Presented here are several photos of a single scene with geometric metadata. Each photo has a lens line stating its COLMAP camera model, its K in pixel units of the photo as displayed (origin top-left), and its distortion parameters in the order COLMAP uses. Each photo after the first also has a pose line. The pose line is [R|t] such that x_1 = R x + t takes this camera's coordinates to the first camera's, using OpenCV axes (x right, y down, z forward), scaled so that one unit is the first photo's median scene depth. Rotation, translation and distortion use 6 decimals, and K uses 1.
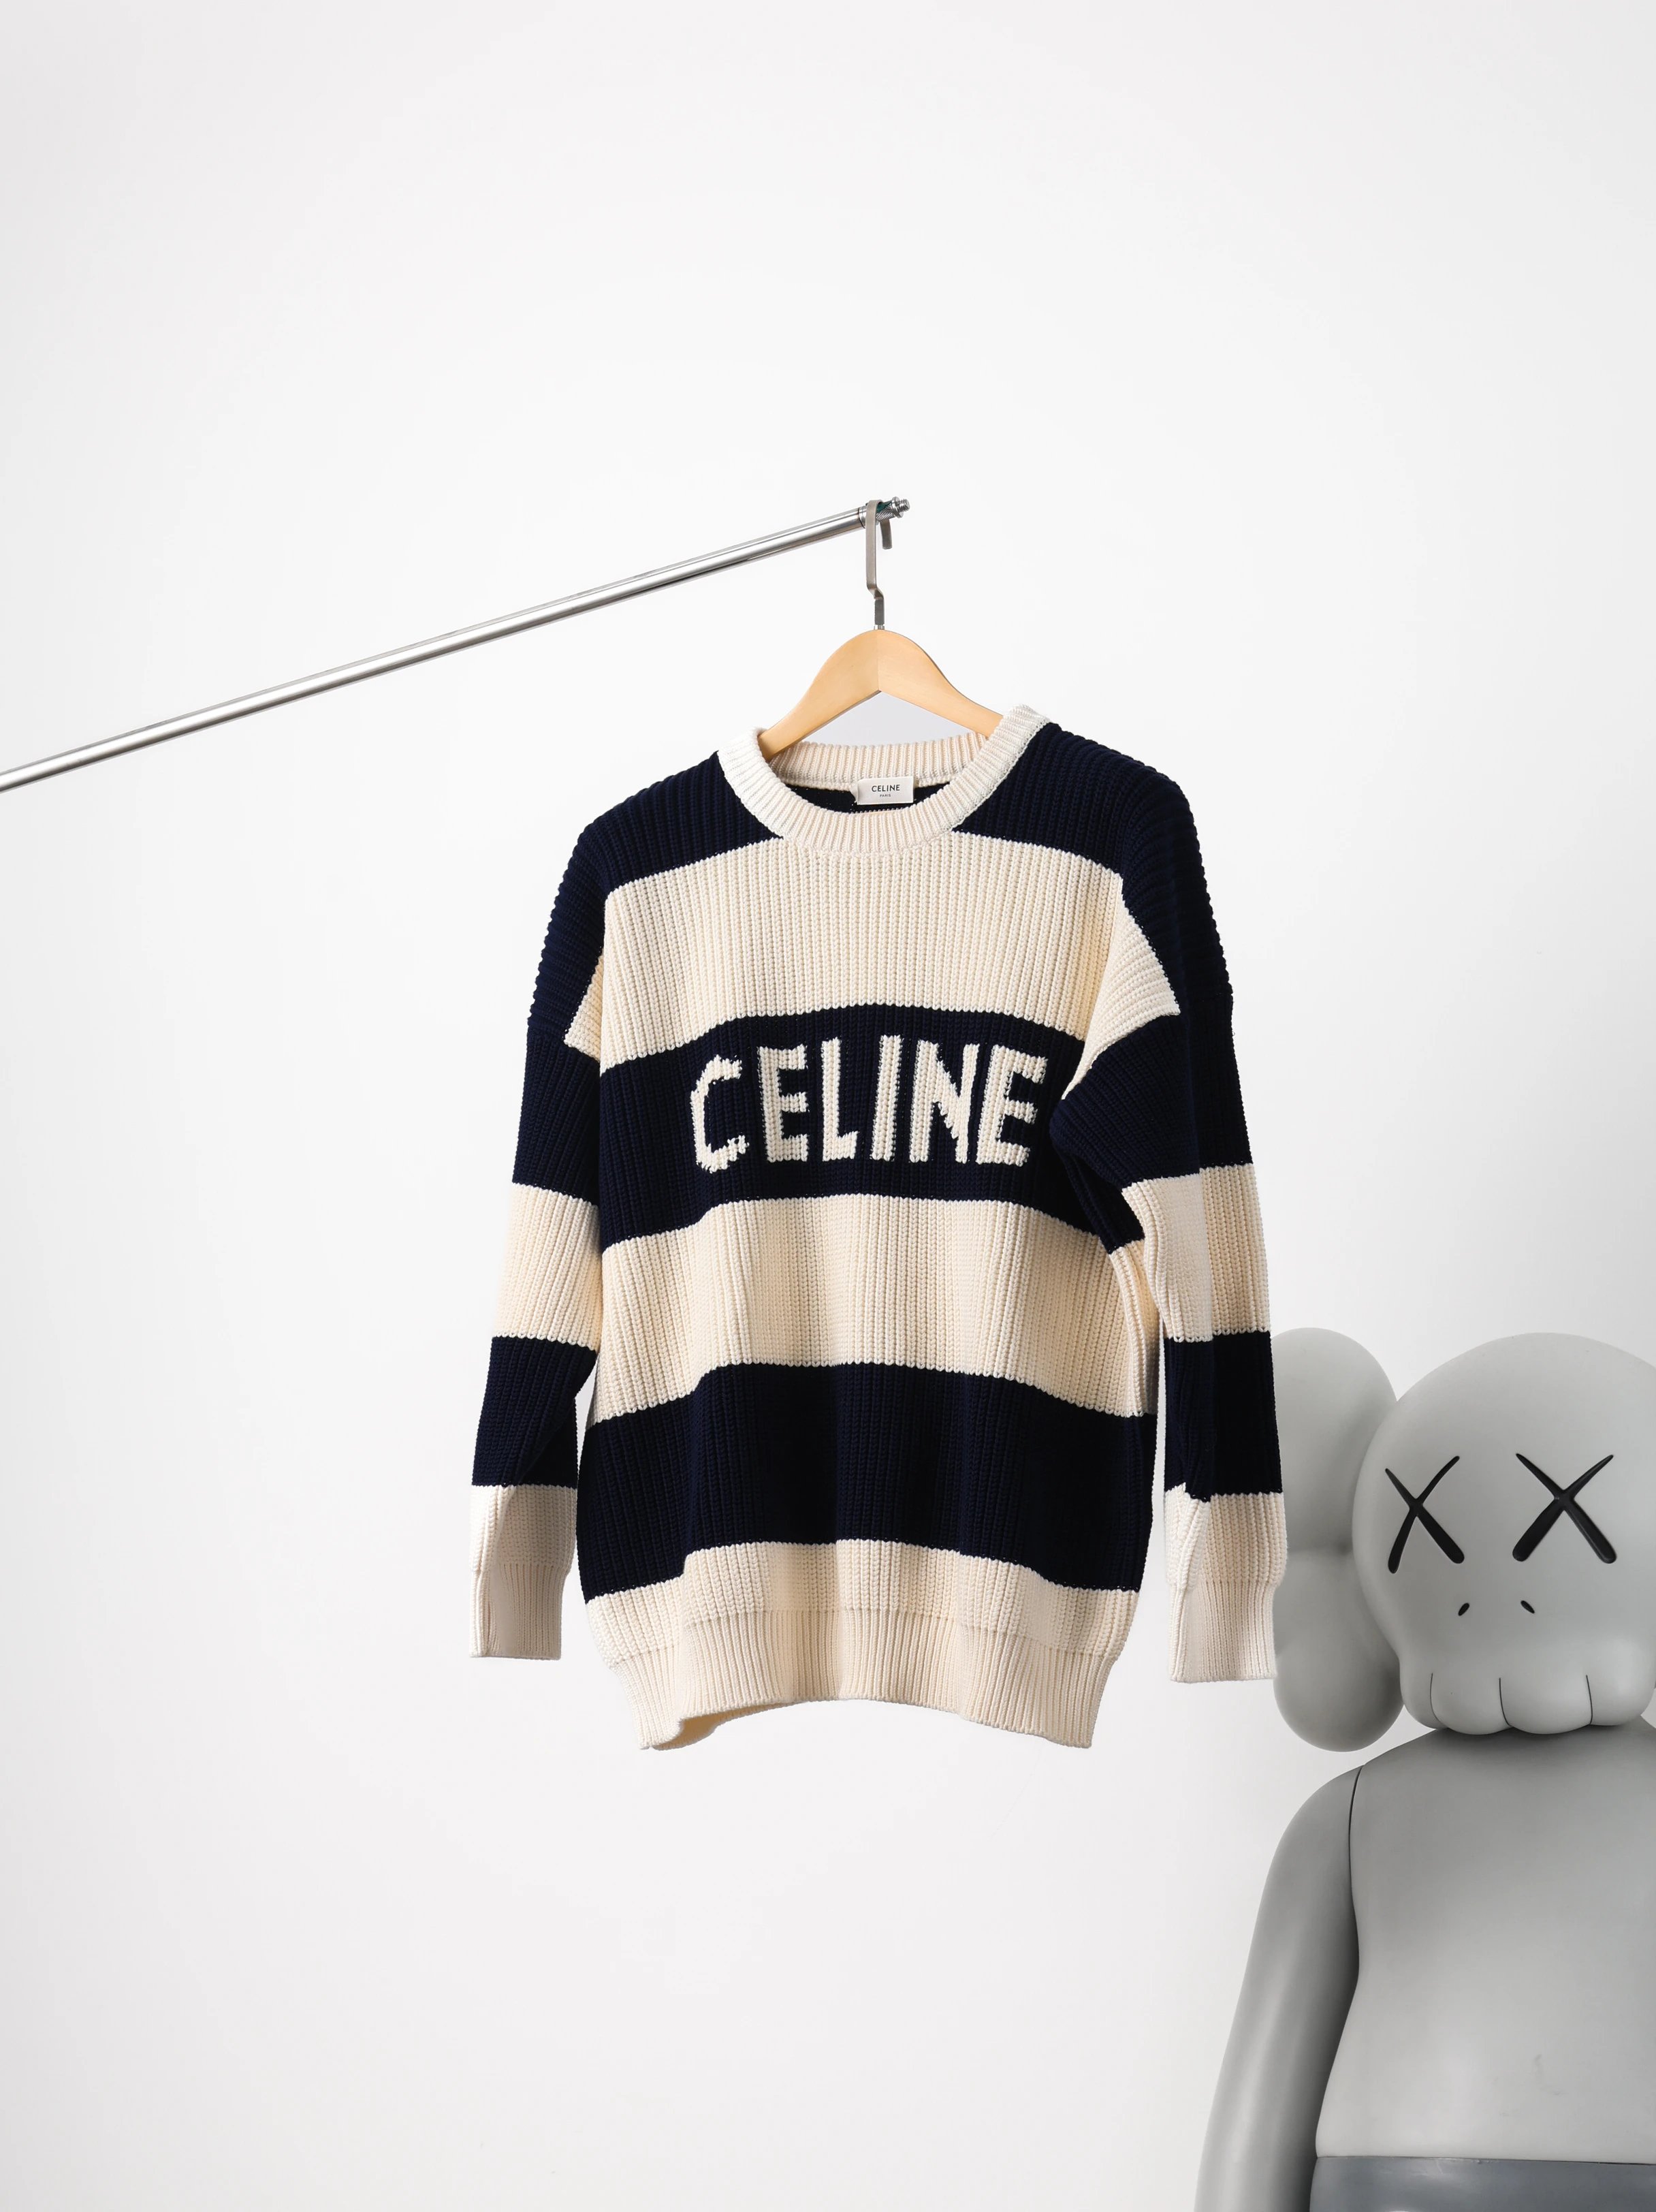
lens RADIAL K [[4148.9, 0, 828.0], [0, 4148.9, 1144.3], [0, 0, 1]] dist [0.292523, 0.001083]
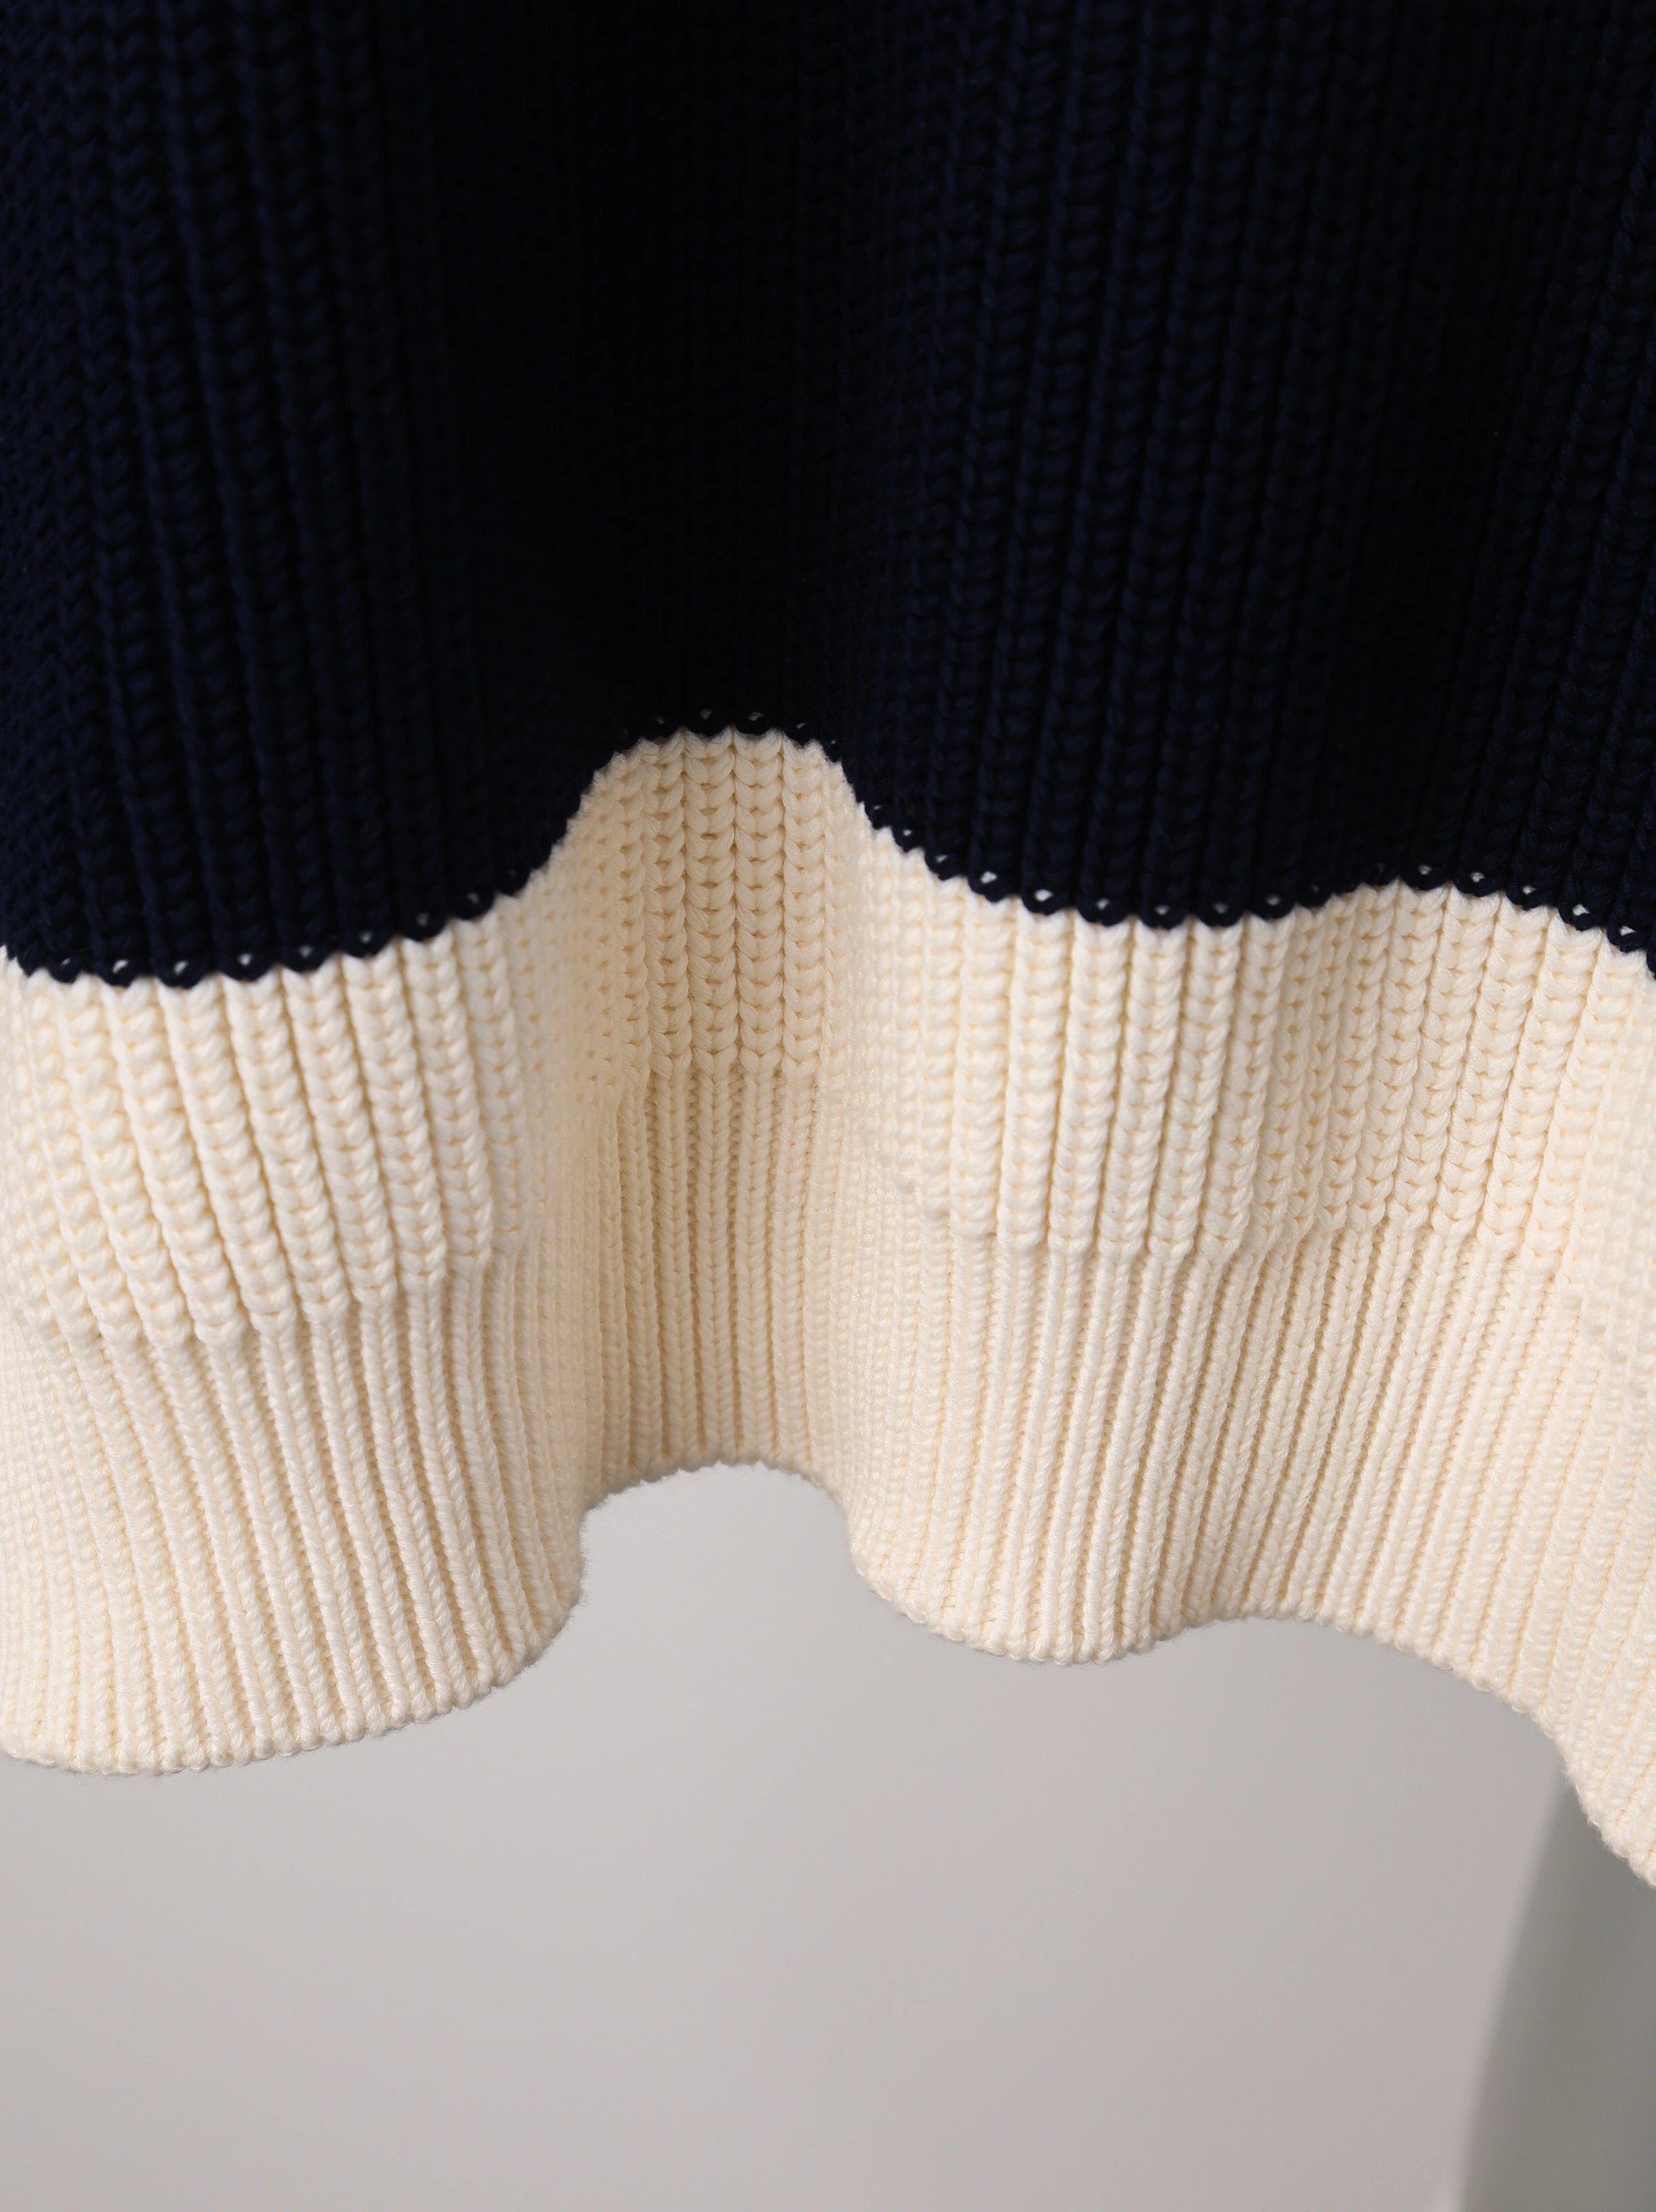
lens RADIAL K [[4704.9, 0, 793.7], [0, 4704.9, 1107.5], [0, 0, 1]] dist [0.191845, -0.143178]
pose [[0.953207, -0.105732, 0.283227, -0.058276], [-0.087667, 0.799923, 0.593664, -0.013793], [-0.289330, -0.590714, 0.753223, 0.829290]]
